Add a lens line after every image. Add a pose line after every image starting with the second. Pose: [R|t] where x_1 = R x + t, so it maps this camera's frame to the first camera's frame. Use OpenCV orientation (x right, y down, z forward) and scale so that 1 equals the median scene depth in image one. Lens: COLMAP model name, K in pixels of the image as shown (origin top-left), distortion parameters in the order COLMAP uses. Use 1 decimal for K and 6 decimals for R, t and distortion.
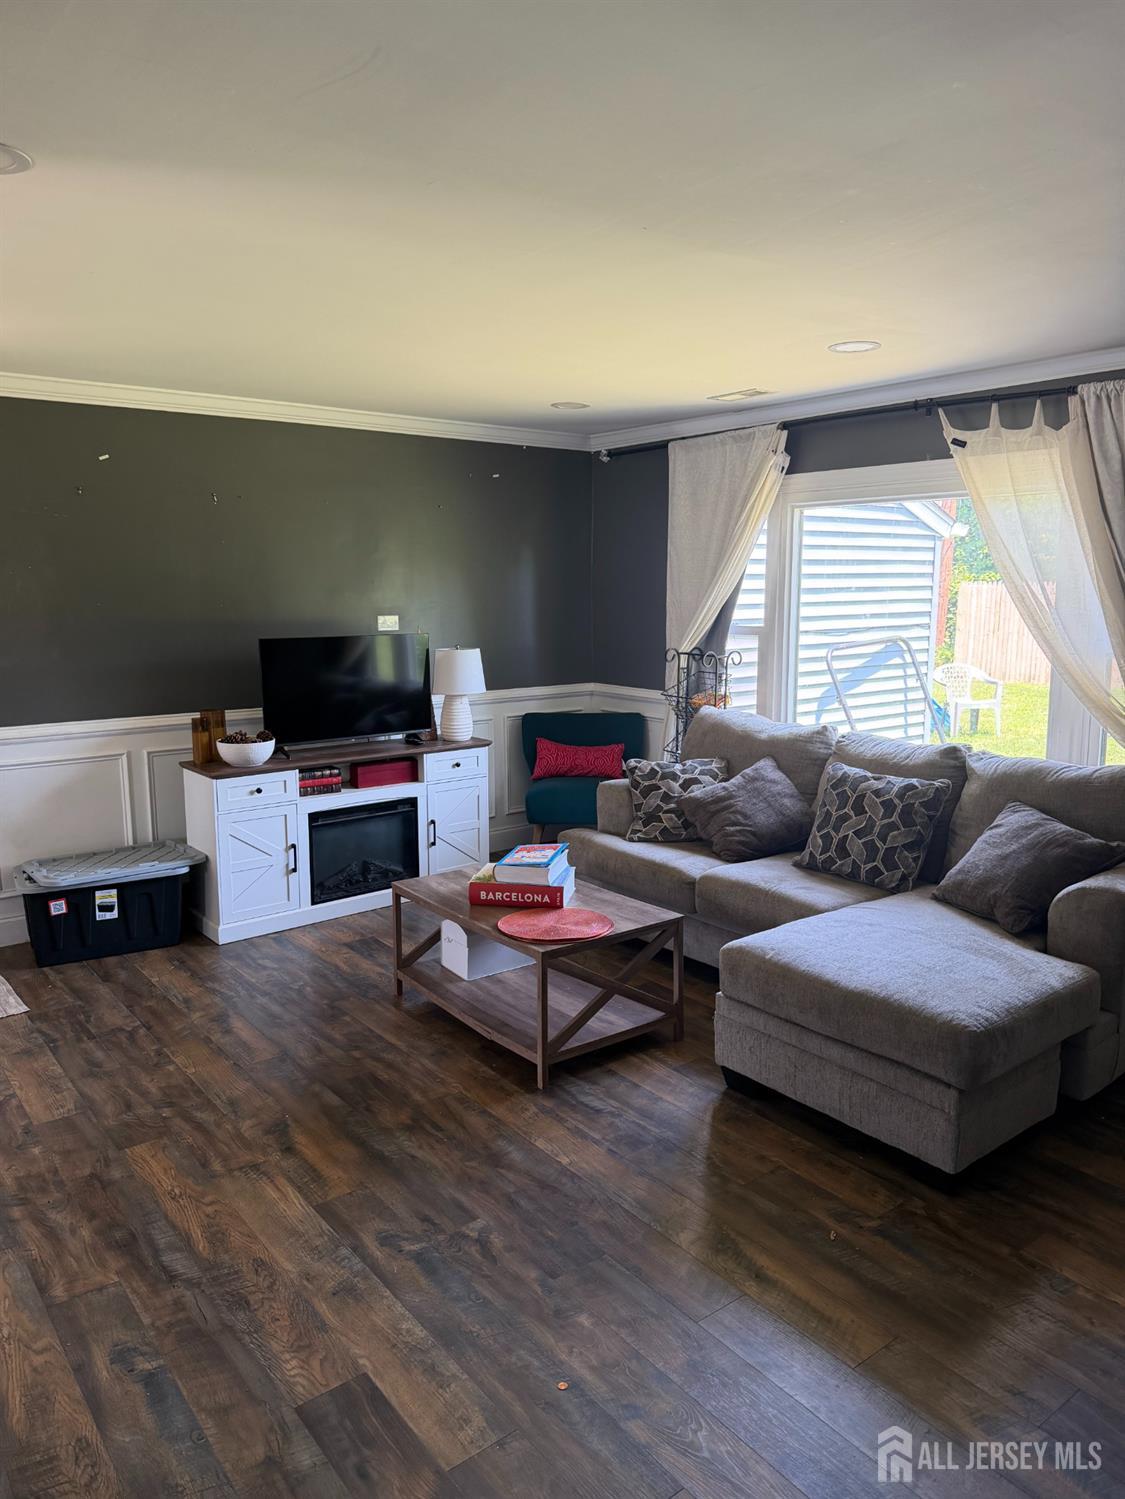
lens RADIAL K [[1055.9, 0, 568.0], [0, 1055.9, 751.1], [0, 0, 1]] dist [0.061932, -0.056949]
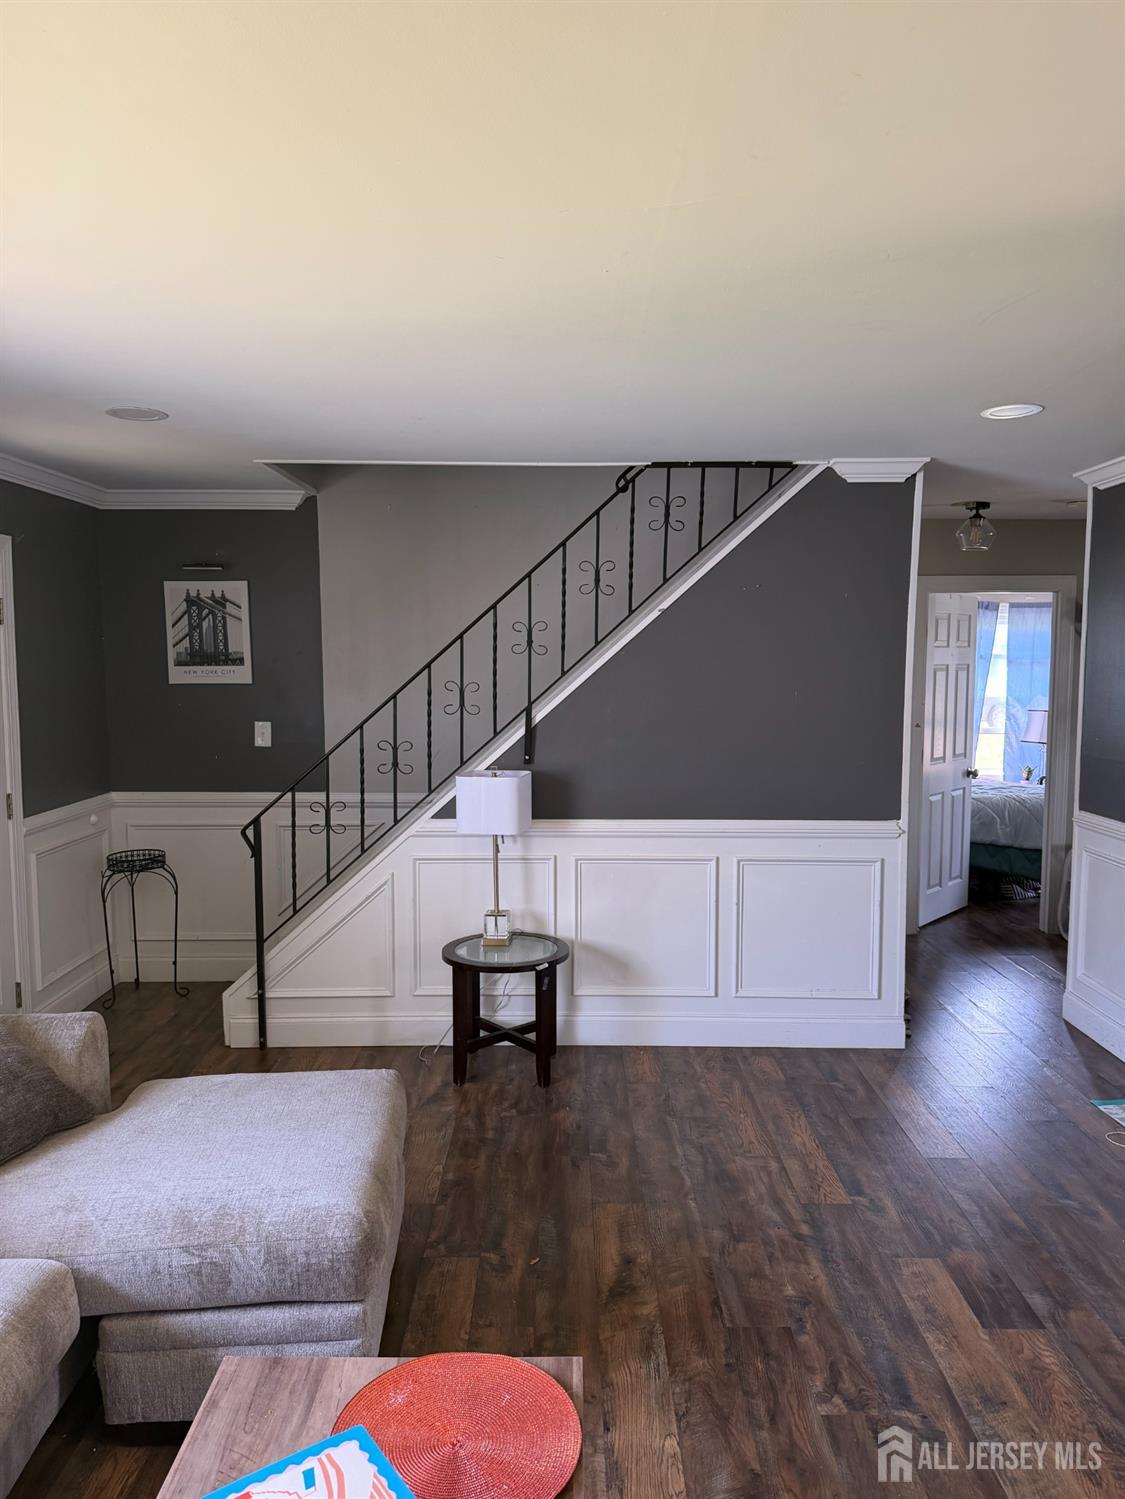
lens RADIAL K [[1055.9, 0, 572.4], [0, 1055.9, 750.8], [0, 0, 1]] dist [0.061932, -0.056949]
pose [[-0.793644, -0.040323, 0.607044, -0.495535], [0.102126, 0.974812, 0.198271, -0.318506], [-0.599749, 0.219351, -0.769536, 1.937264]]
